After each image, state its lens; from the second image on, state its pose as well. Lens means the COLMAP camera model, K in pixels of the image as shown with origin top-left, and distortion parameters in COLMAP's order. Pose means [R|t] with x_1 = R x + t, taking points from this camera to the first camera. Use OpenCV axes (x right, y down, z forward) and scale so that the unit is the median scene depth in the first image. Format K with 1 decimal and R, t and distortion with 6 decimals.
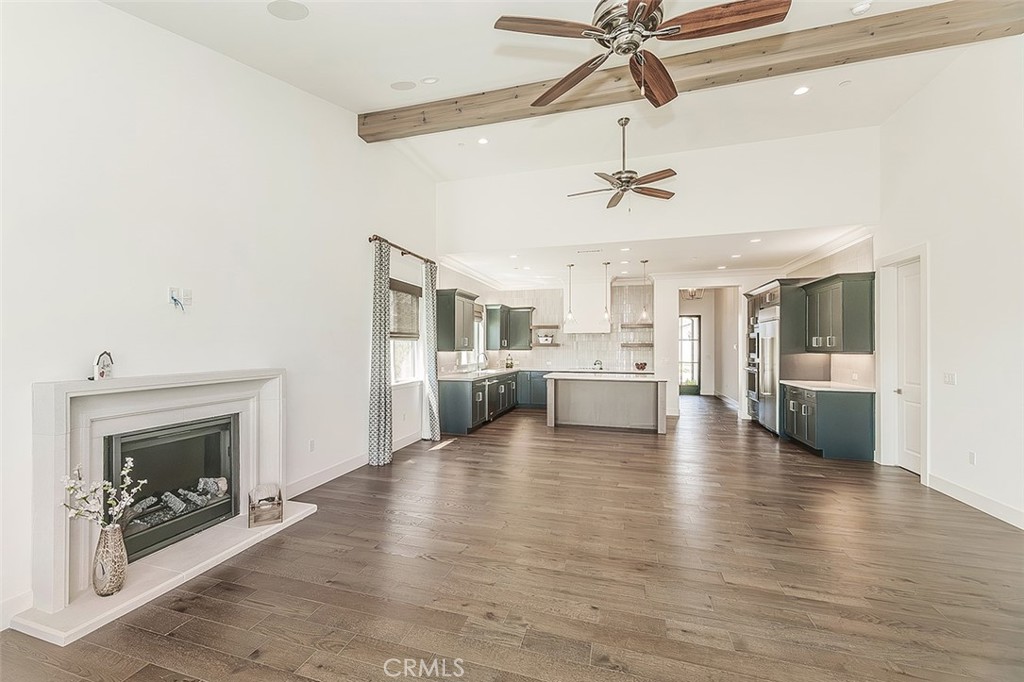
lens RADIAL K [[419.9, 0, 475.4], [0, 419.9, 348.1], [0, 0, 1]] dist [0.014463, 0.000226]
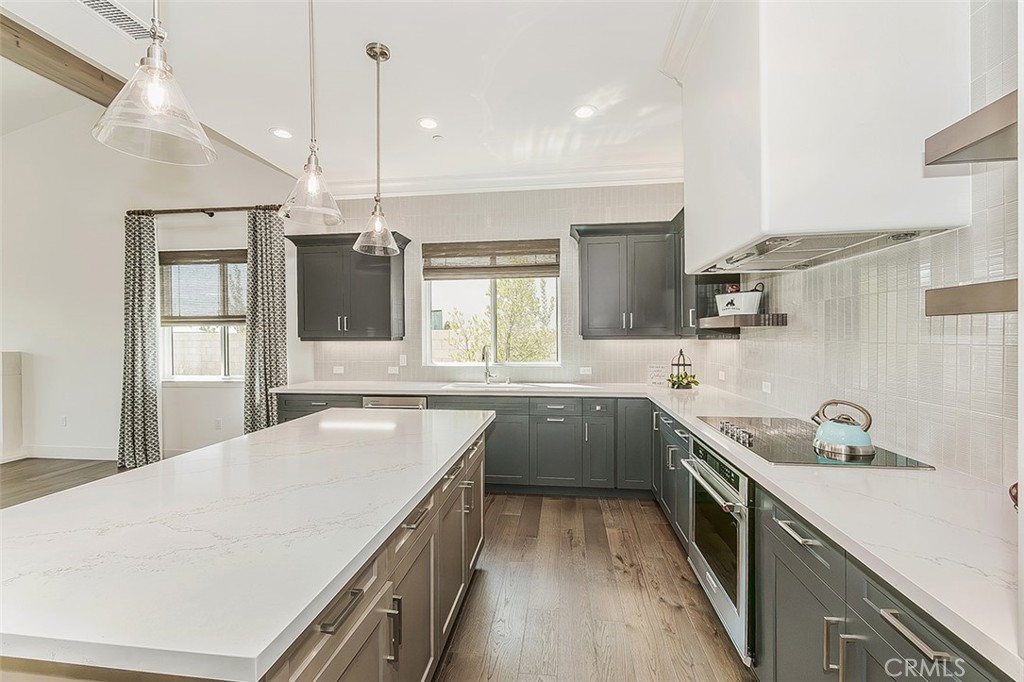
lens RADIAL K [[416.9, 0, 519.3], [0, 416.9, 338.9], [0, 0, 1]] dist [0.001446, 0.000998]
pose [[0.230761, 0.003096, -0.973006, 0.479504], [0.003827, 0.999984, 0.004089, 0.003322], [0.973003, -0.004668, 0.230745, 0.936200]]
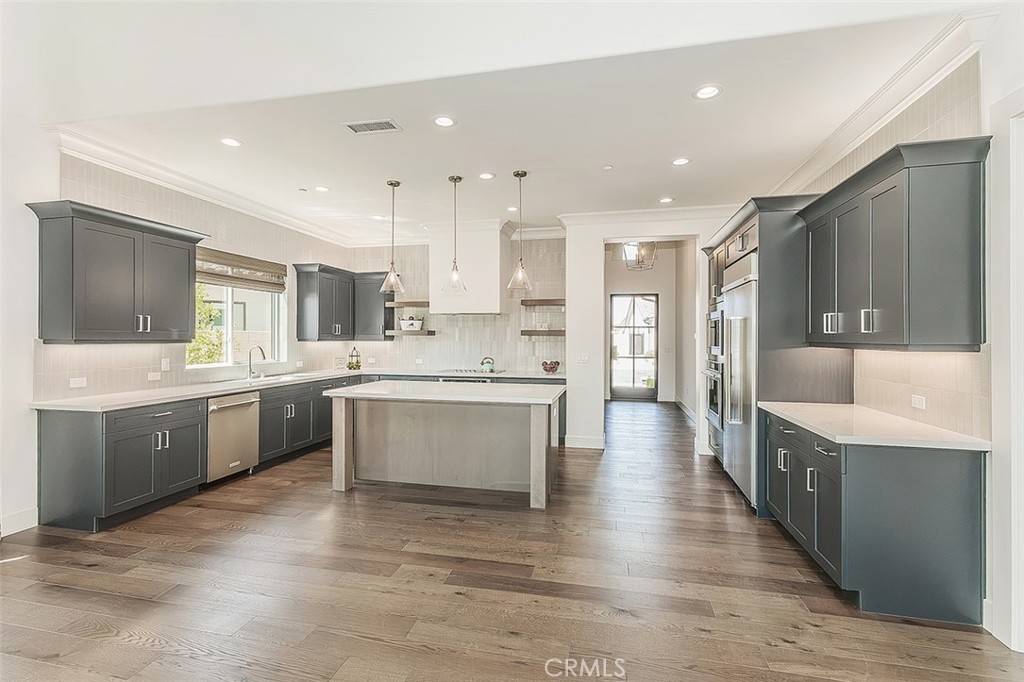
lens RADIAL K [[432.8, 0, 506.2], [0, 432.8, 338.8], [0, 0, 1]] dist [0.004927, -0.001597]
pose [[0.995110, 0.000458, 0.098769, 0.289182], [-0.000524, 1.000000, 0.000637, 0.001382], [-0.098768, -0.000685, 0.995110, 0.402682]]
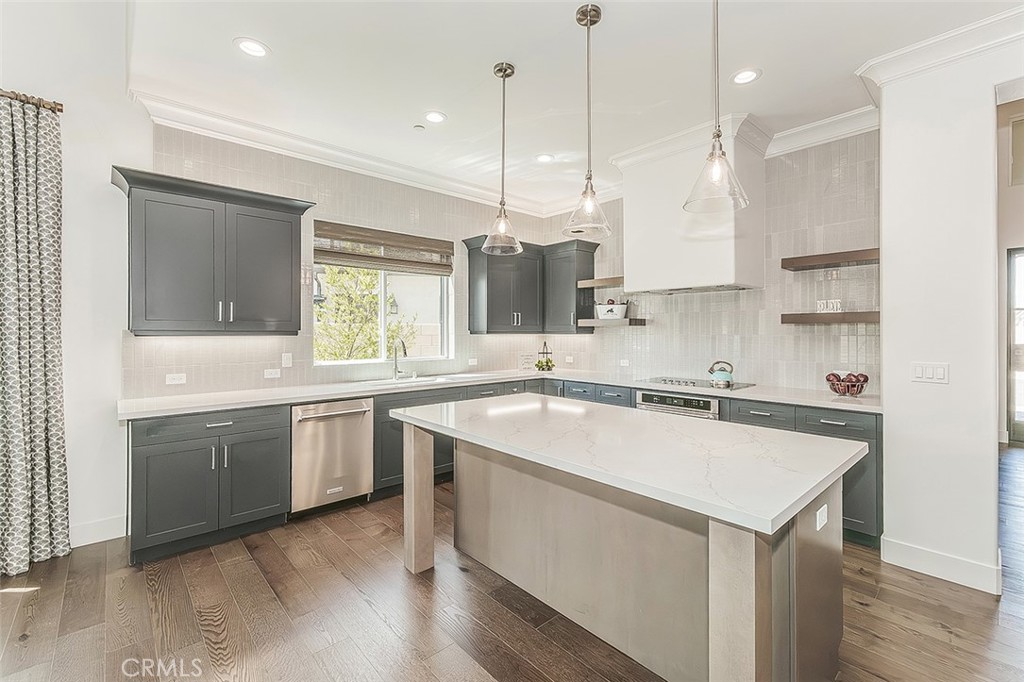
lens RADIAL K [[432.8, 0, 546.4], [0, 432.8, 333.0], [0, 0, 1]] dist [0.004927, -0.001597]
pose [[0.889938, 0.000094, -0.456081, 0.372563], [0.000289, 1.000000, 0.000772, 0.004118], [0.456081, -0.000819, 0.889938, 0.662582]]
